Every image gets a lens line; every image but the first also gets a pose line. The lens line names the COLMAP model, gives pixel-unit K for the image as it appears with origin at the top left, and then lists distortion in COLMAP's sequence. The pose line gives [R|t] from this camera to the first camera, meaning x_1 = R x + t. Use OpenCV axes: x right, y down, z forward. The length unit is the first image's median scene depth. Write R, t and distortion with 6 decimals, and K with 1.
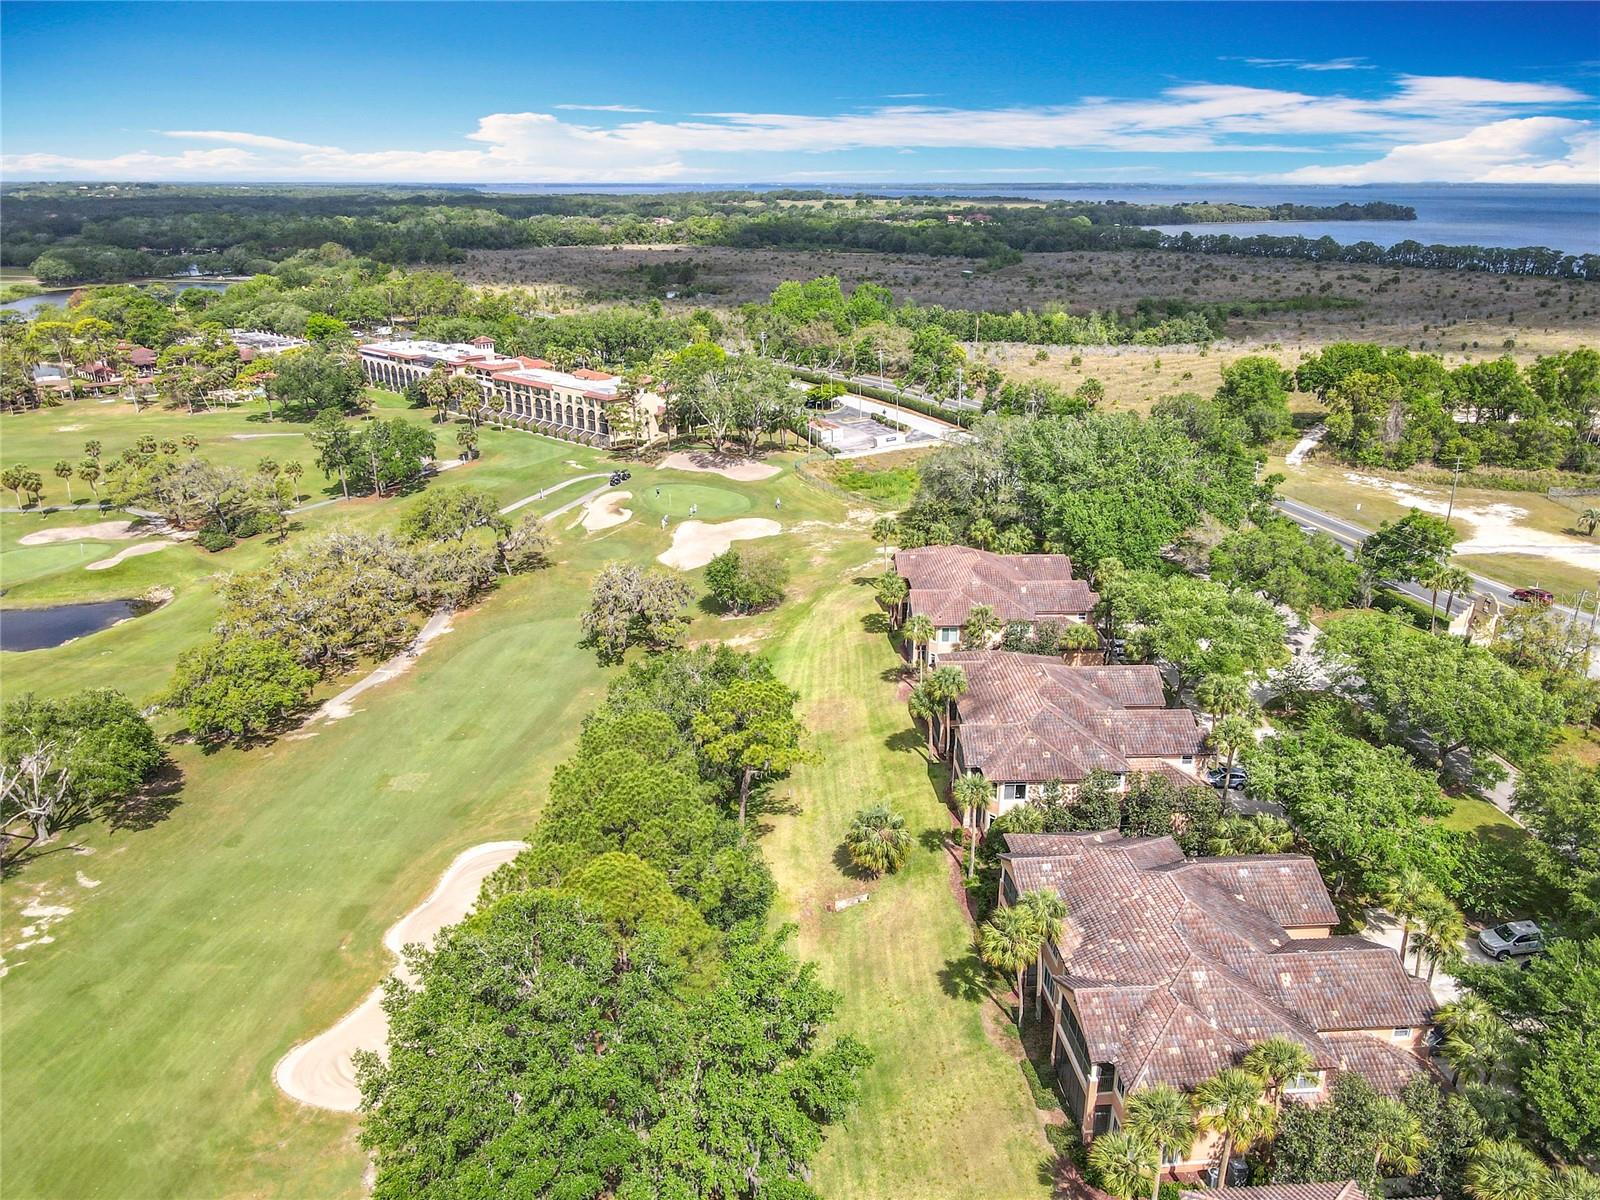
lens RADIAL K [[1211.4, 0, 802.3], [0, 1211.4, 598.3], [0, 0, 1]] dist [-0.003547, 0.026161]
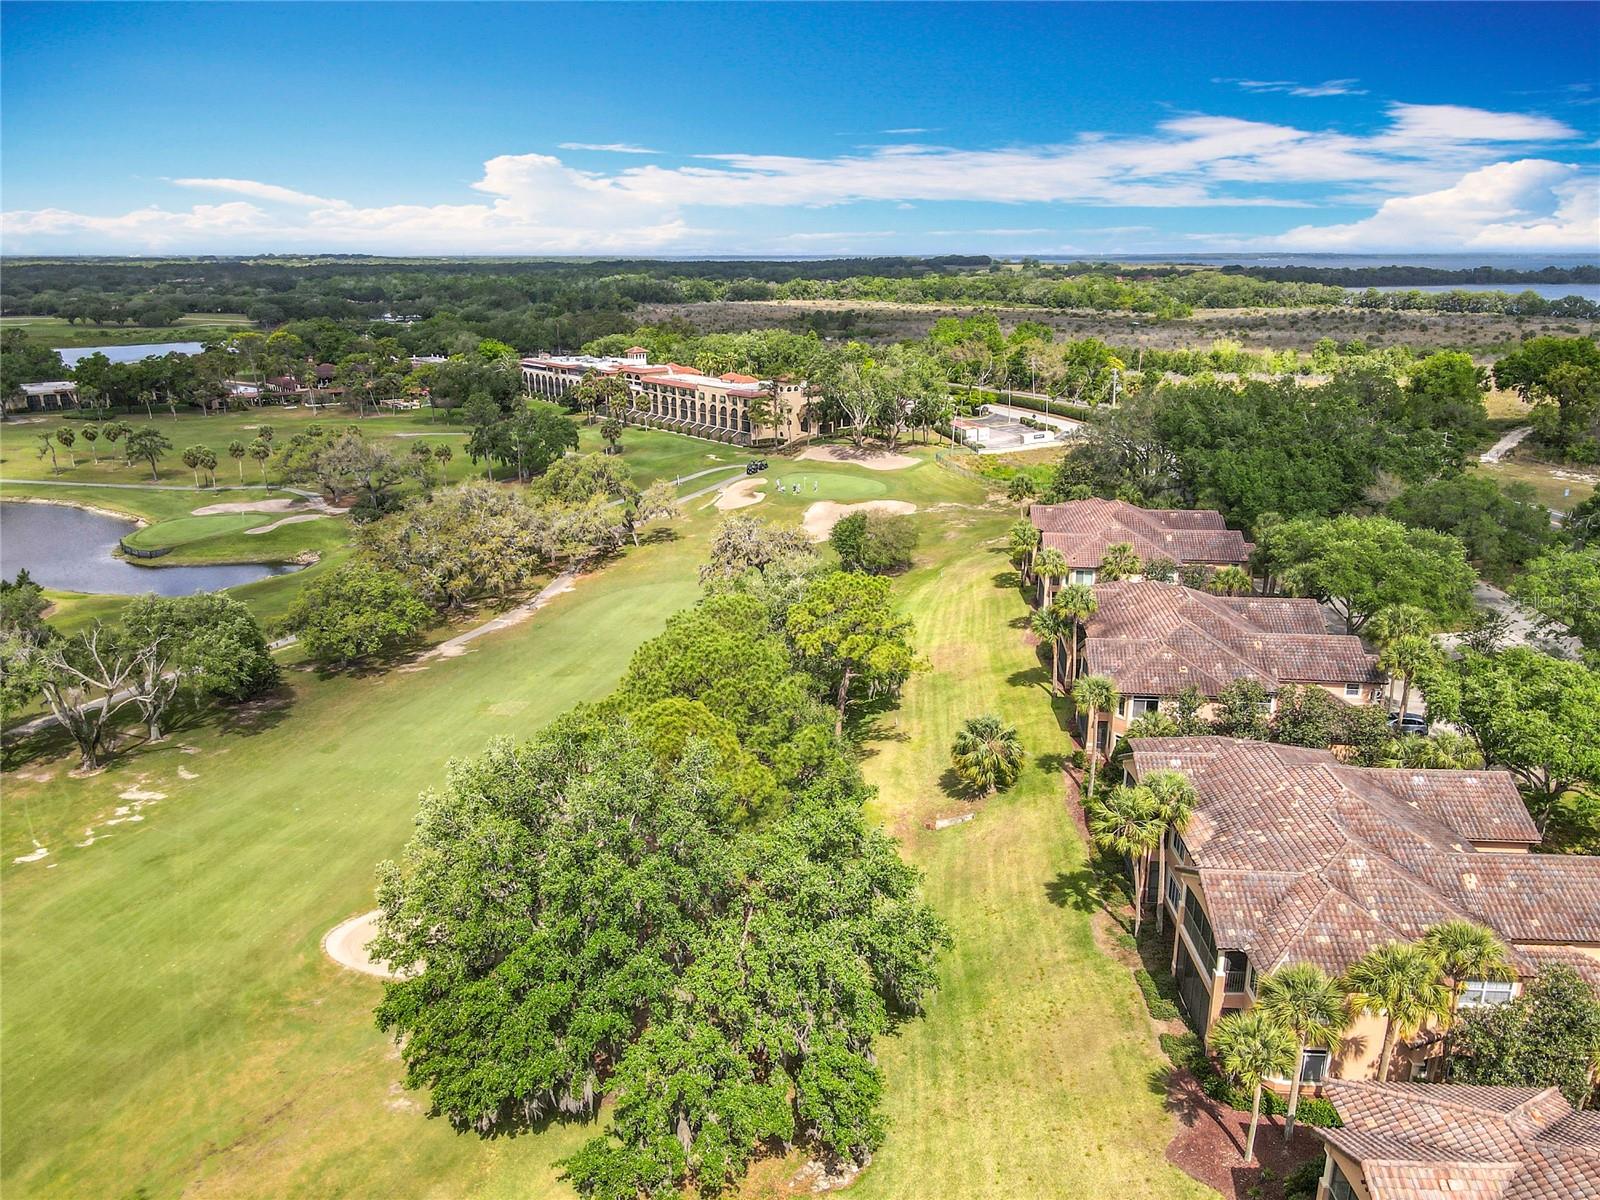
lens RADIAL K [[1211.4, 0, 791.9], [0, 1211.4, 590.3], [0, 0, 1]] dist [-0.003547, 0.026161]
pose [[0.990016, 0.036019, -0.136276, 0.017924], [-0.044255, 0.997341, -0.057901, 0.065518], [0.133828, 0.063354, 0.988977, 0.041398]]
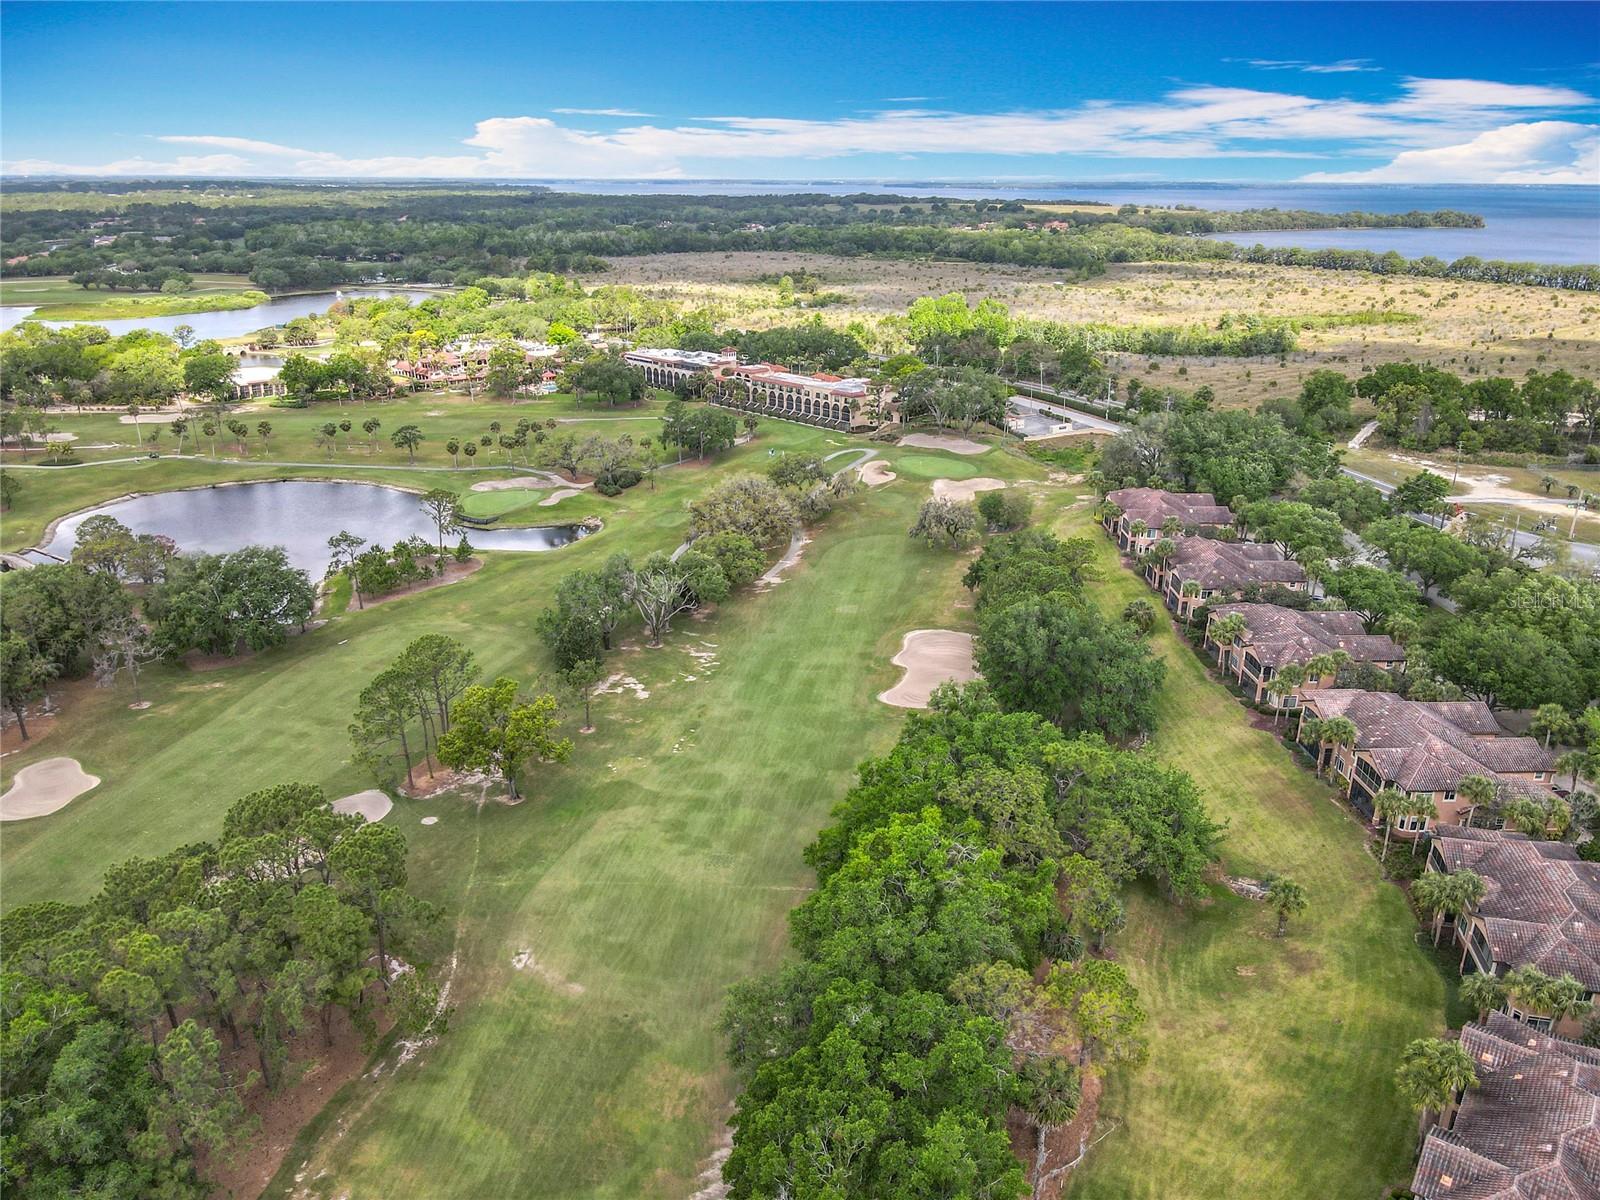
lens RADIAL K [[1211.4, 0, 796.7], [0, 1211.4, 599.4], [0, 0, 1]] dist [-0.003547, 0.026161]
pose [[0.998734, 0.020076, -0.046133, -0.201203], [-0.019893, 0.999792, 0.004409, 0.082853], [0.046212, -0.003486, 0.998926, -0.511125]]
